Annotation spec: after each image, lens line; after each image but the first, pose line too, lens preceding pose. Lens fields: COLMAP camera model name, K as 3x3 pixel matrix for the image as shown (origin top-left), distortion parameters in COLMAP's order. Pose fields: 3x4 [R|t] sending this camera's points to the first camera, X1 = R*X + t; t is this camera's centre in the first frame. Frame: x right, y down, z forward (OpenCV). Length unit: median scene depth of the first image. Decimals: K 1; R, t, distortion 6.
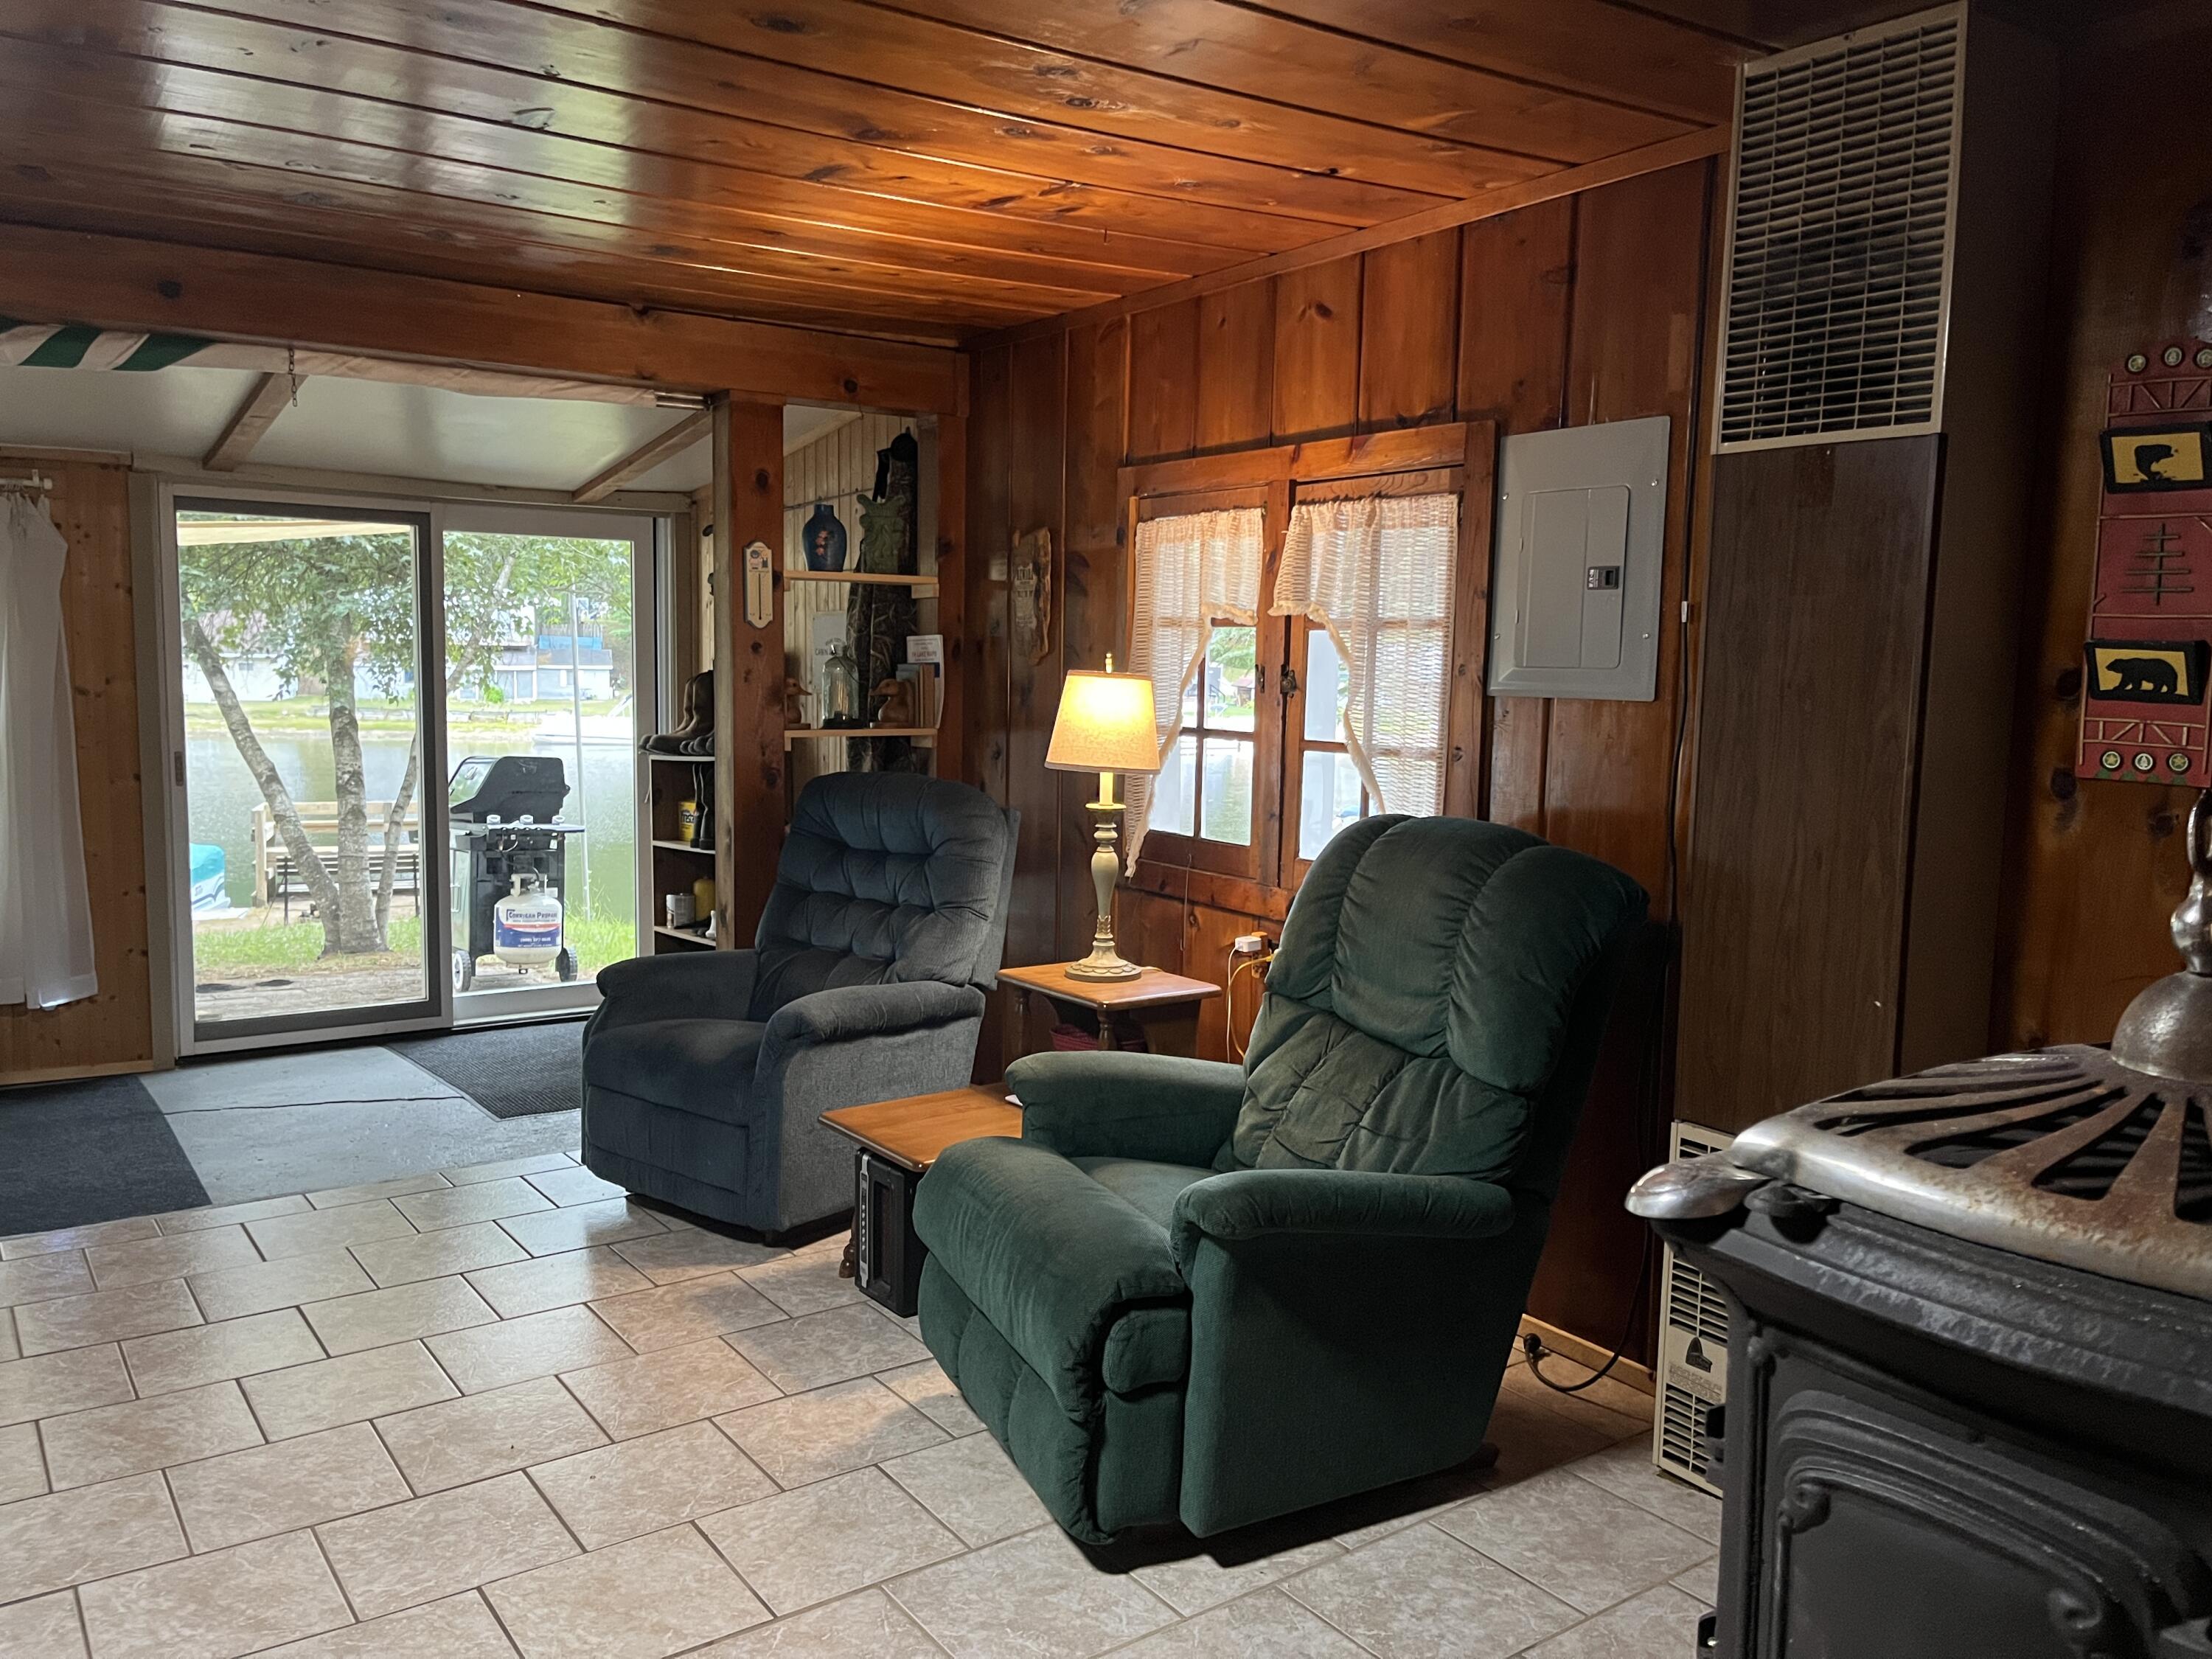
lens RADIAL K [[1685.2, 0, 1111.0], [0, 1685.2, 827.0], [0, 0, 1]] dist [0.063990, -0.073600]
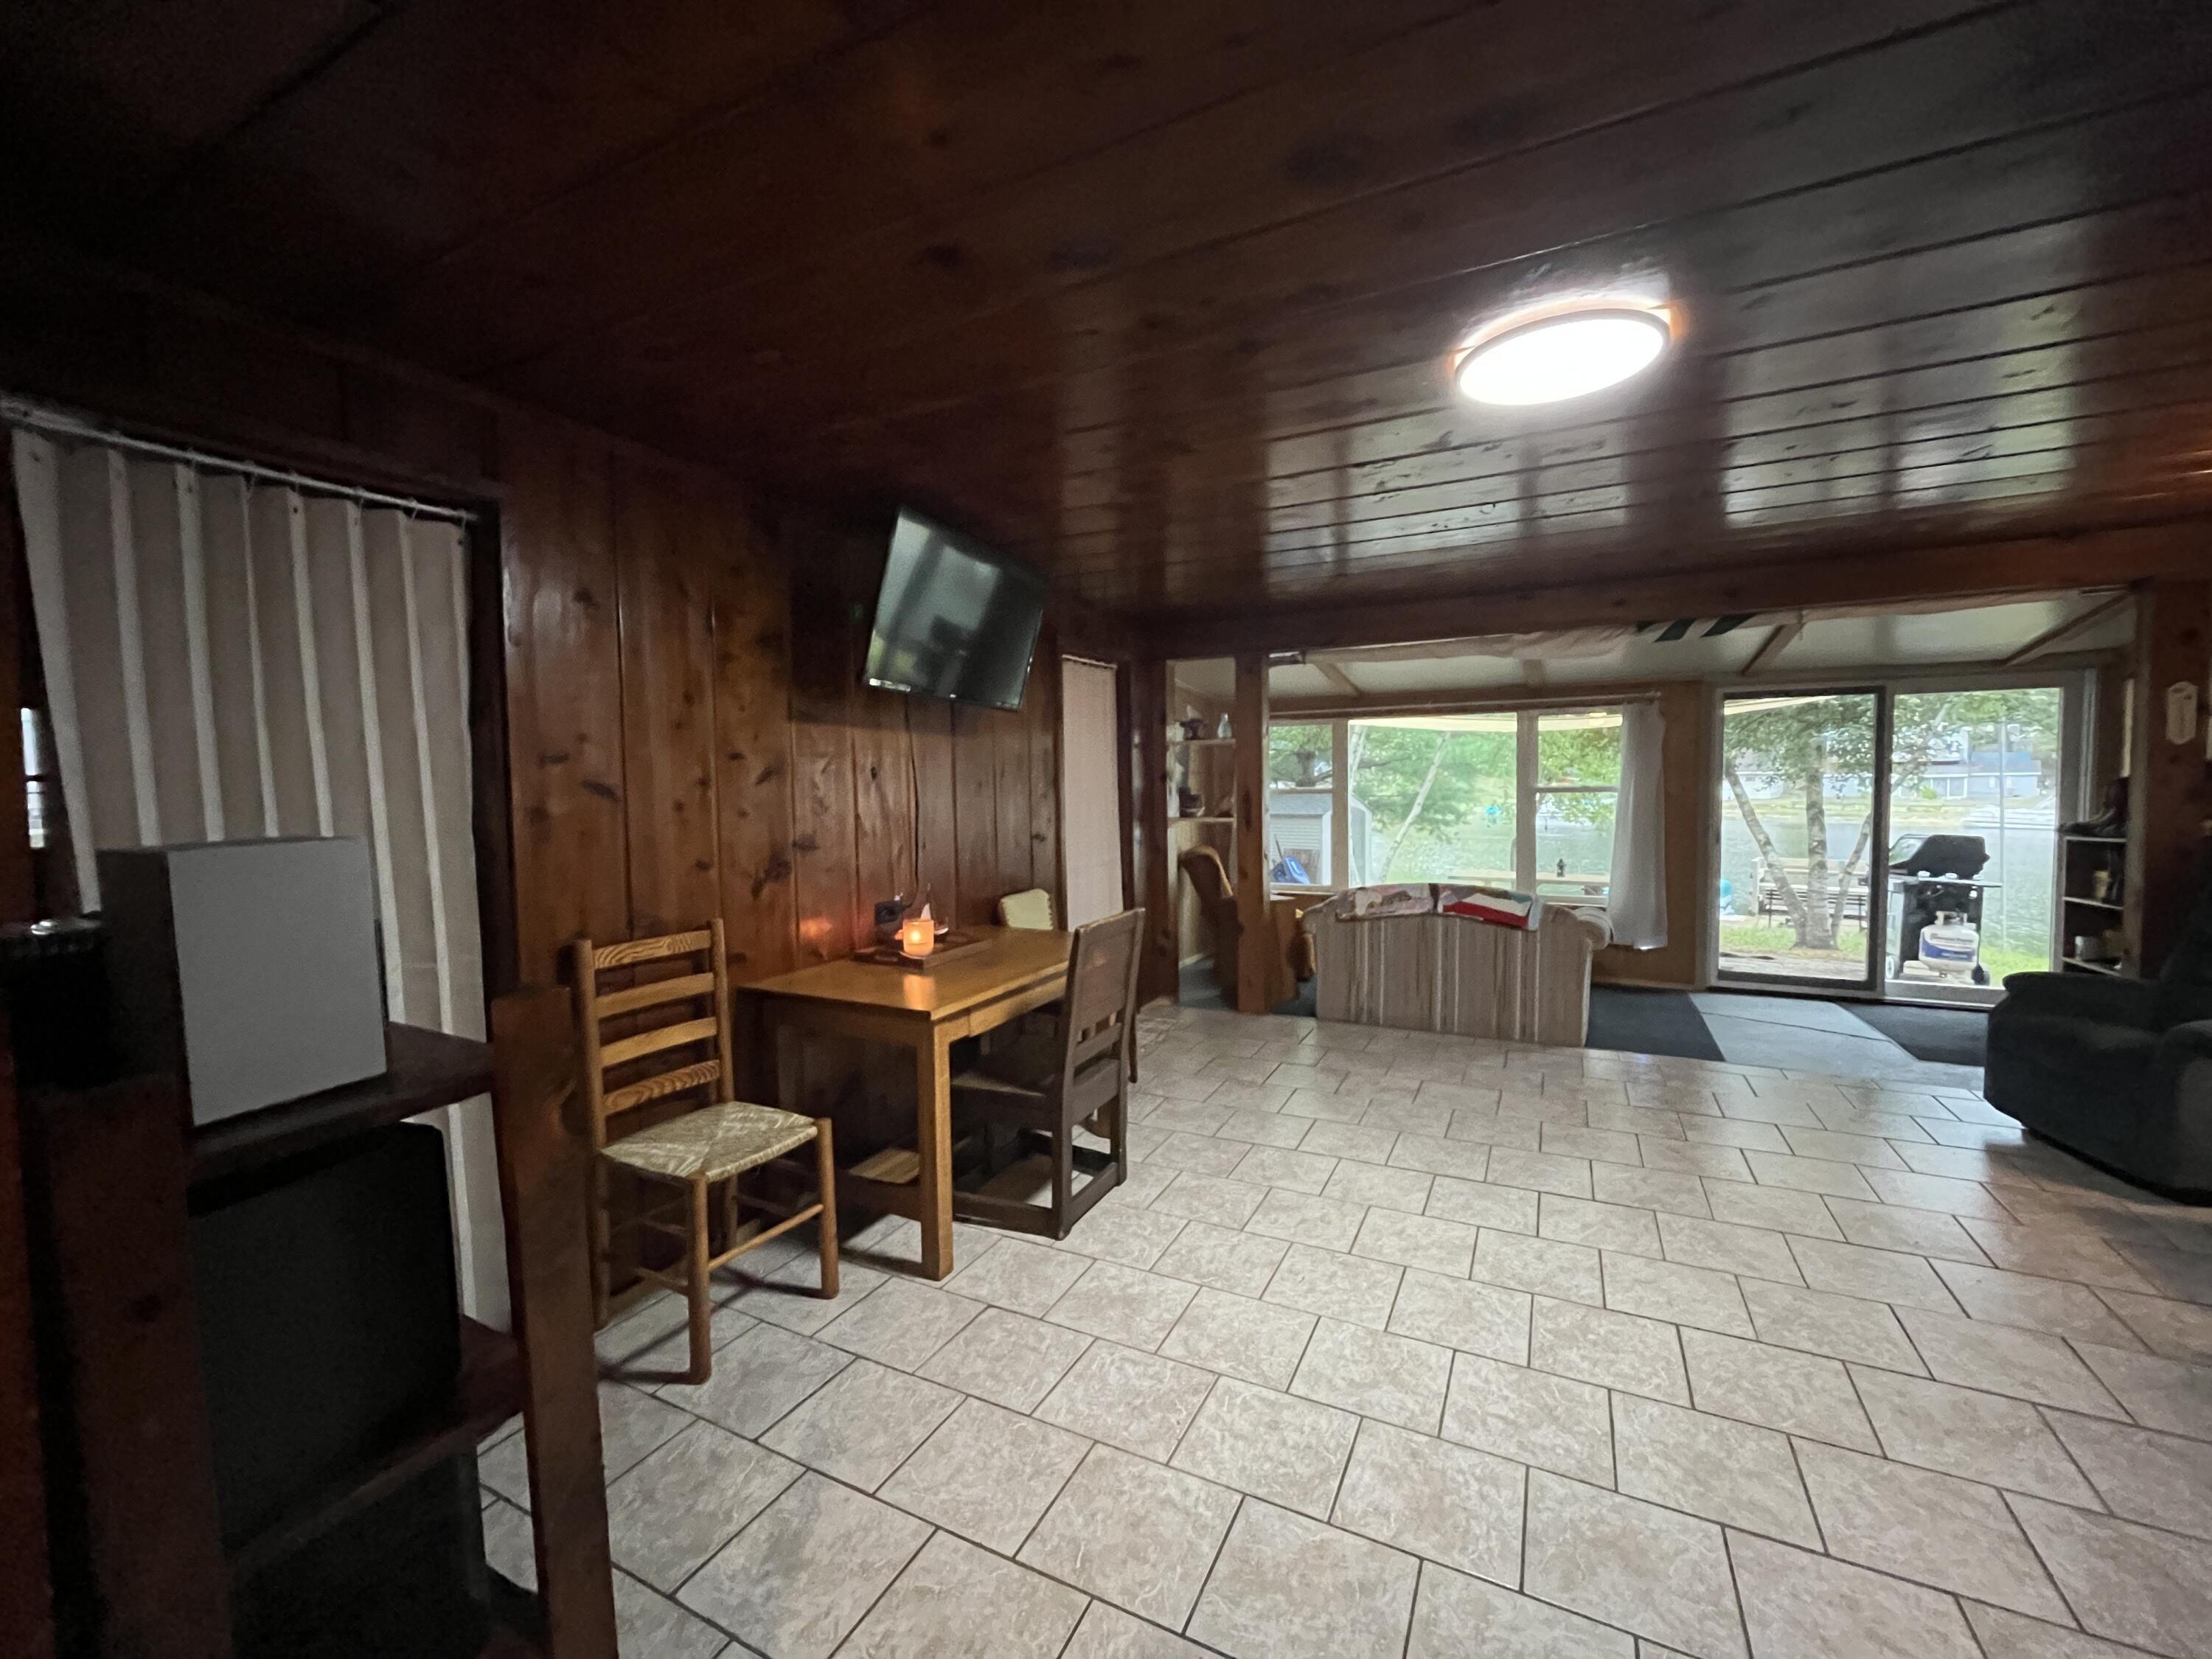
lens RADIAL K [[891.7, 0, 1102.5], [0, 891.7, 823.9], [0, 0, 1]] dist [-0.002939, 0.000968]
pose [[0.456759, 0.022517, -0.889305, 0.039593], [-0.063332, 0.997966, -0.007260, 0.006244], [0.887333, 0.059638, 0.457256, -0.103342]]
